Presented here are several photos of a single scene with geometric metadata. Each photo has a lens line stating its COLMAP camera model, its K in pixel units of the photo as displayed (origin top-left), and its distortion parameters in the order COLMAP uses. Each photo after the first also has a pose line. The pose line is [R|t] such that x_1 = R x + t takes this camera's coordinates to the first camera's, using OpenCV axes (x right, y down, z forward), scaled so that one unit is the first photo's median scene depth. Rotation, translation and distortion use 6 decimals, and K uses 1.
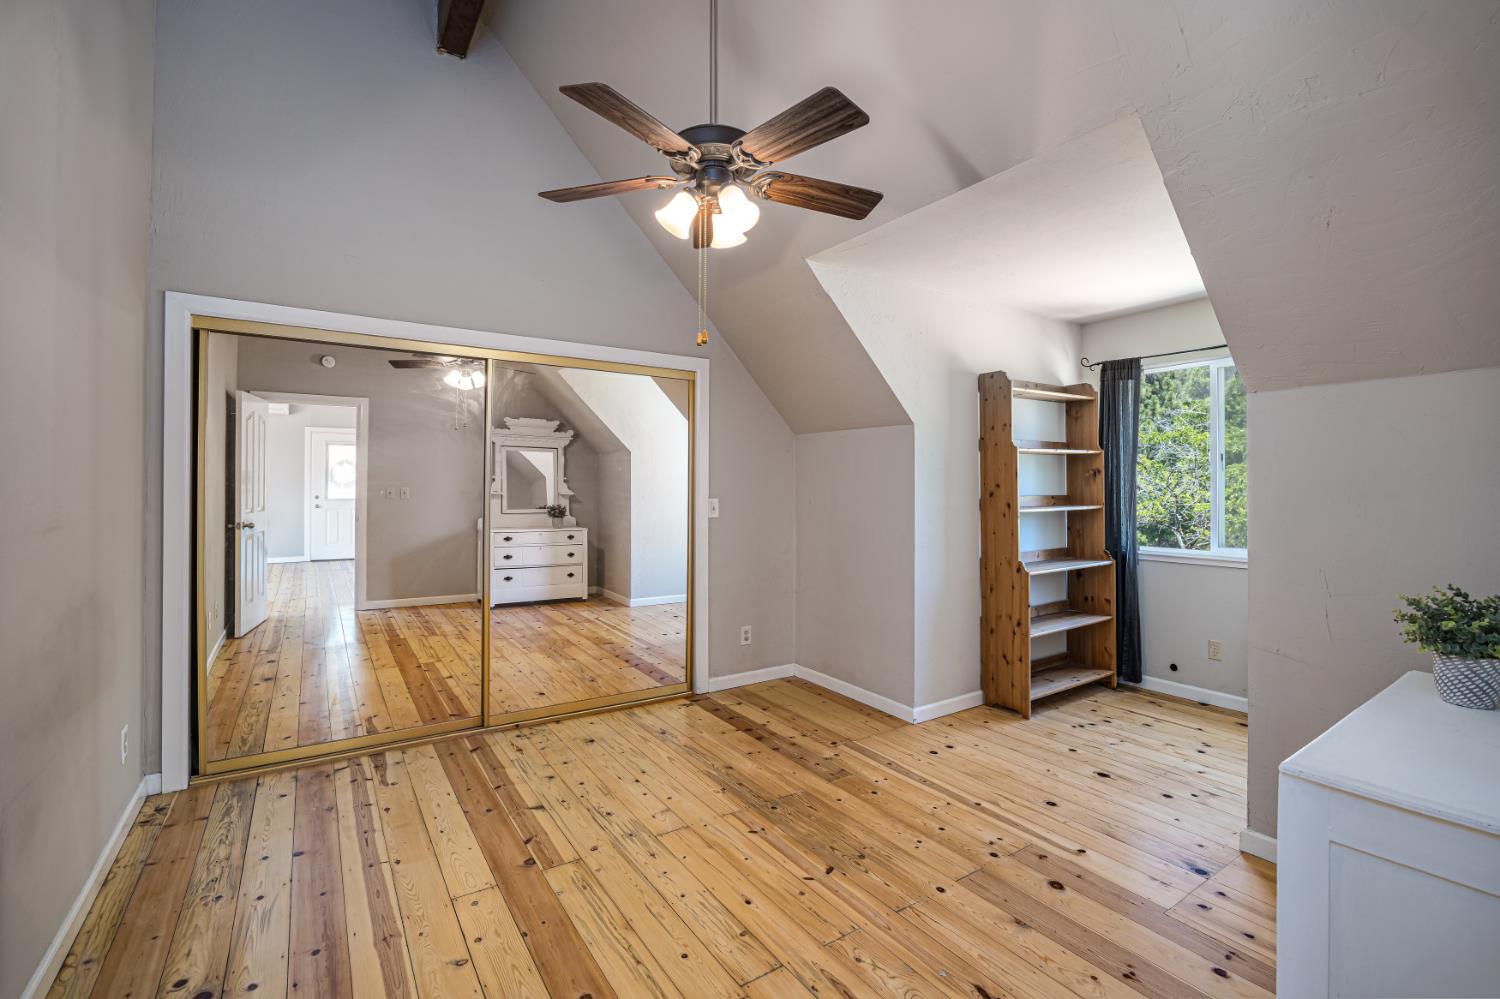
lens RADIAL K [[687.2, 0, 760.2], [0, 687.2, 488.7], [0, 0, 1]] dist [-0.004339, -0.000954]
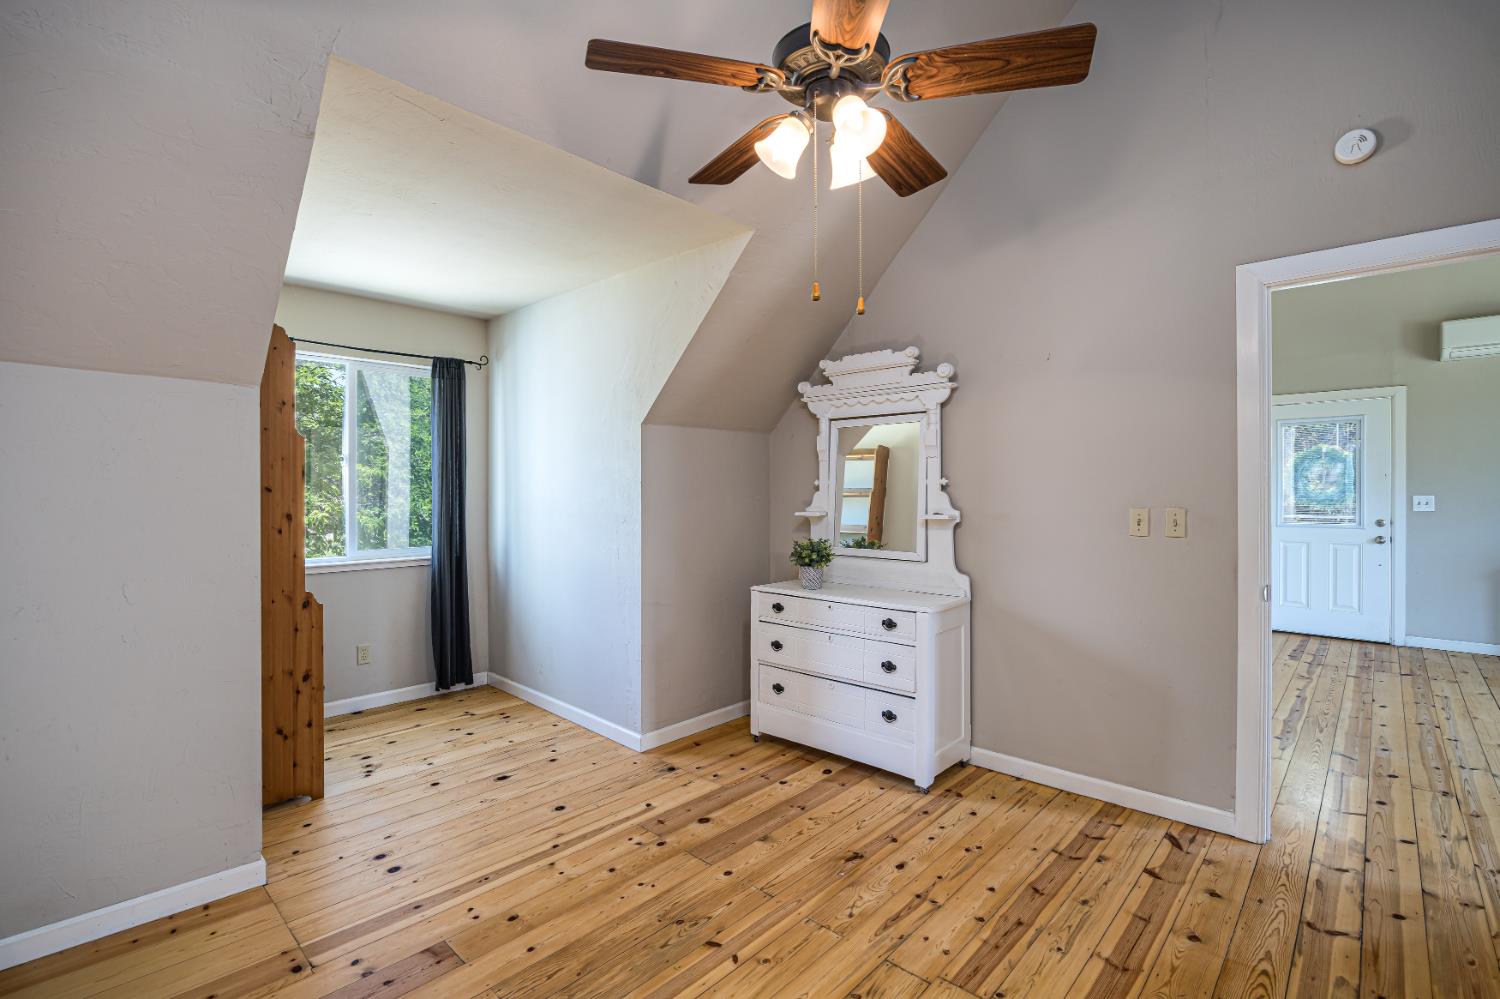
lens RADIAL K [[687.2, 0, 756.0], [0, 687.2, 492.4], [0, 0, 1]] dist [-0.004339, -0.000954]
pose [[-0.239467, -0.006838, 0.970880, -0.657127], [0.000032, 0.999975, 0.007051, -0.009089], [-0.970905, 0.001719, -0.239461, 1.030610]]
